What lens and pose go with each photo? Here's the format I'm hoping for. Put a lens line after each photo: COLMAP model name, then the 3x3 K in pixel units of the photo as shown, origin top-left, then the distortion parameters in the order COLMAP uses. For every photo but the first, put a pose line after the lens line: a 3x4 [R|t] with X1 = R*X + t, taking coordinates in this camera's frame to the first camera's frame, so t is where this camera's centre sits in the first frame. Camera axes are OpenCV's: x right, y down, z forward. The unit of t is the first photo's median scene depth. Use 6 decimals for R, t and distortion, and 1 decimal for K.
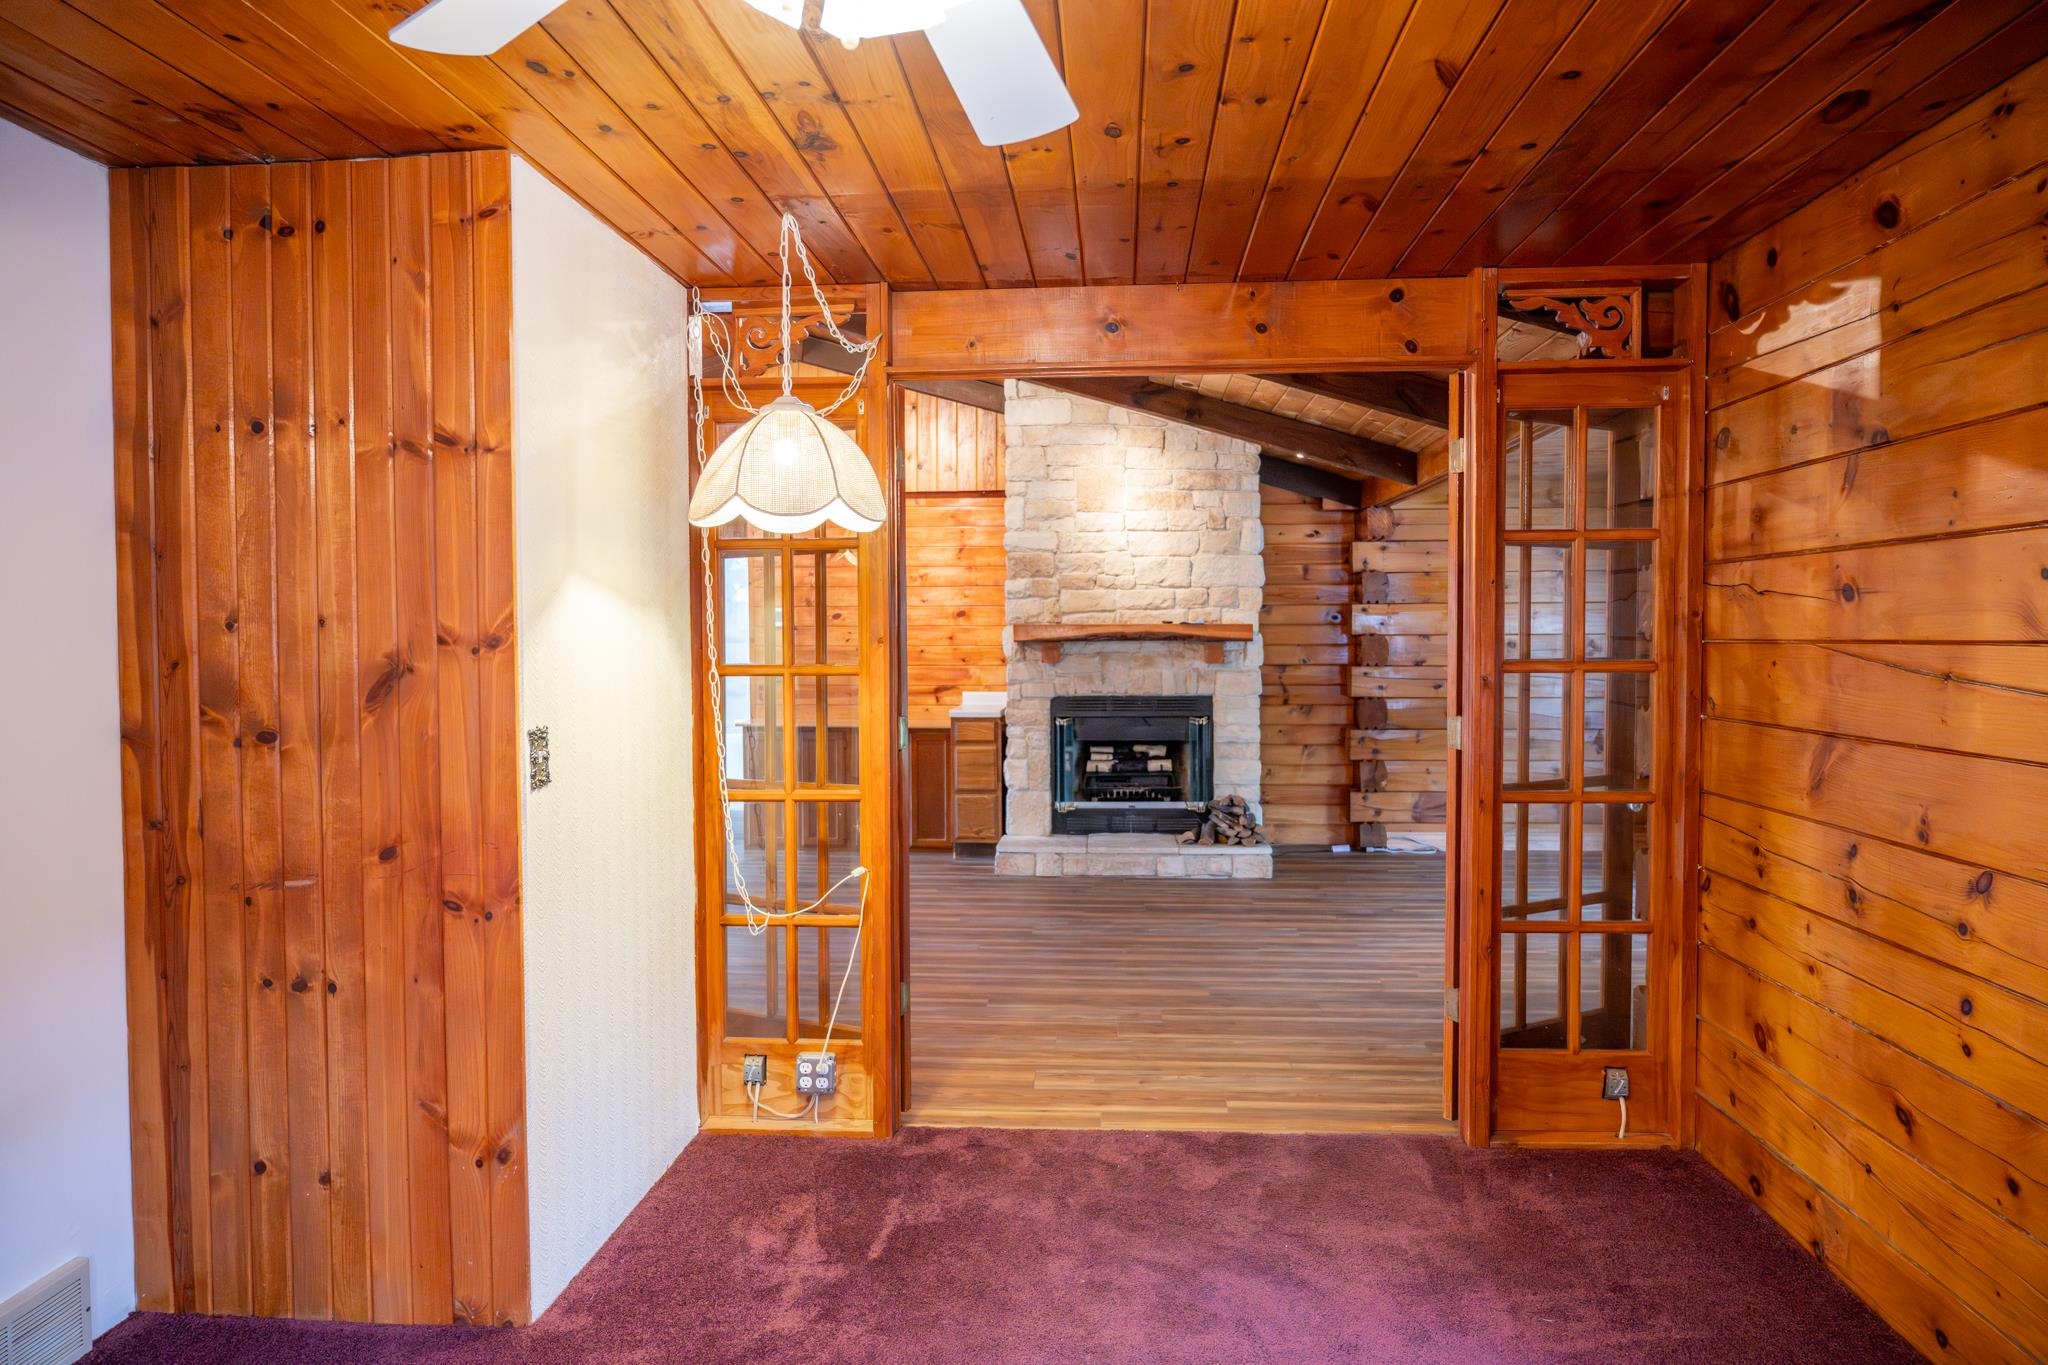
lens RADIAL K [[1362.1, 0, 1020.4], [0, 1362.1, 678.6], [0, 0, 1]] dist [-0.006617, 0.001981]
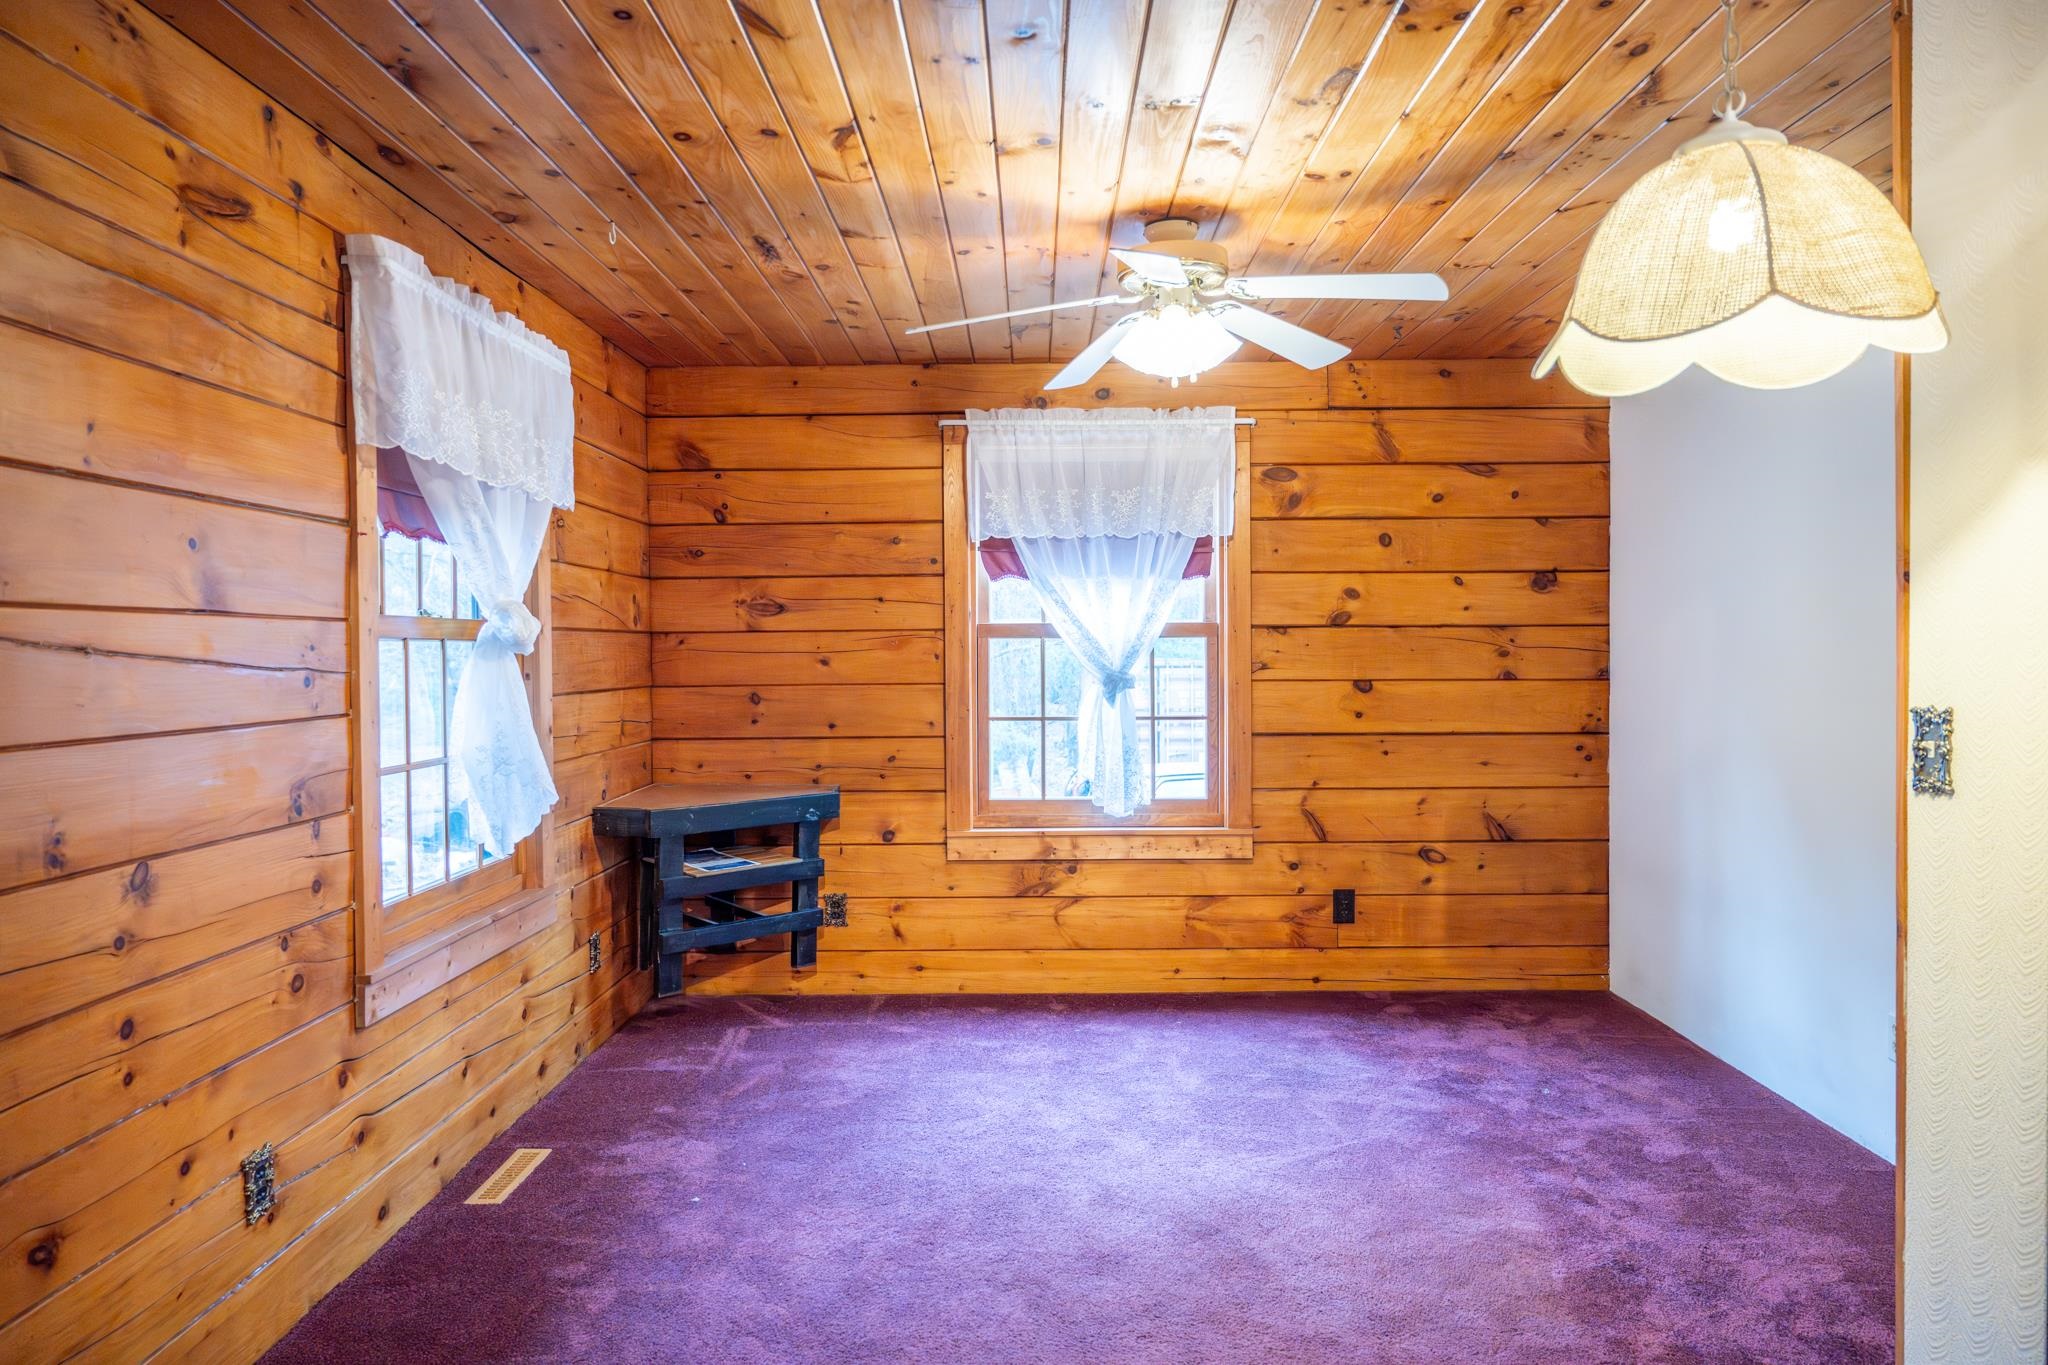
lens RADIAL K [[1366.1, 0, 1022.1], [0, 1366.1, 671.4], [0, 0, 1]] dist [-0.005965, -0.000454]
pose [[-0.997502, 0.011902, -0.069634, 0.146570], [0.008309, 0.998630, 0.051667, -0.020894], [0.070153, 0.050959, -0.996234, 1.495629]]
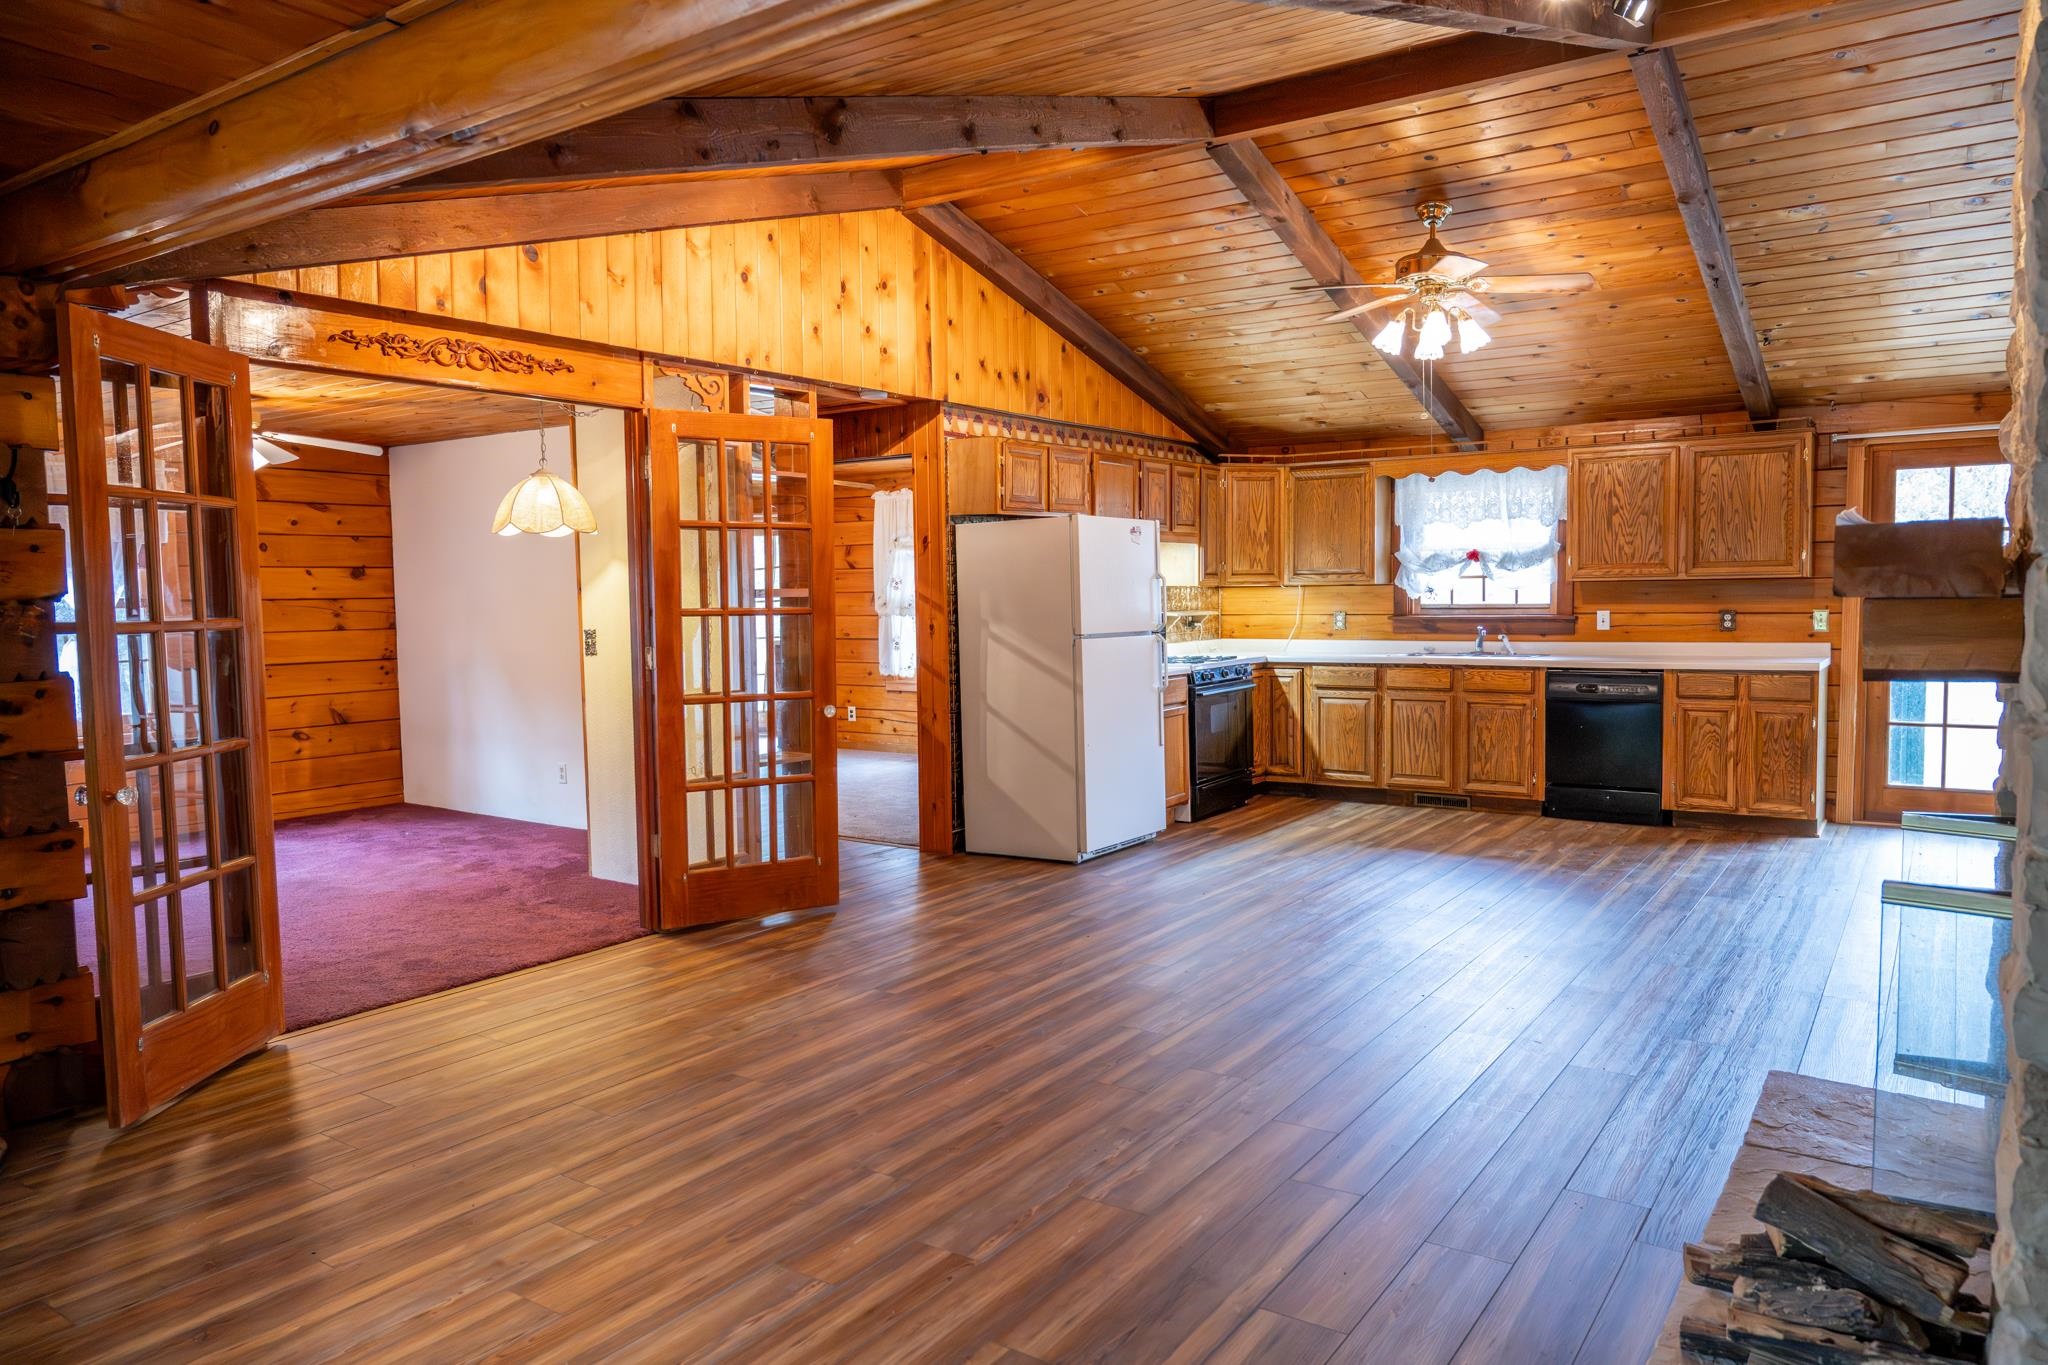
lens RADIAL K [[1373.3, 0, 1028.2], [0, 1373.3, 680.9], [0, 0, 1]] dist [-0.002895, 0.000115]
pose [[-0.504149, 0.068816, -0.860871, 1.165863], [-0.013074, 0.996098, 0.087282, -0.082310], [0.863518, 0.055258, -0.501282, 2.542667]]
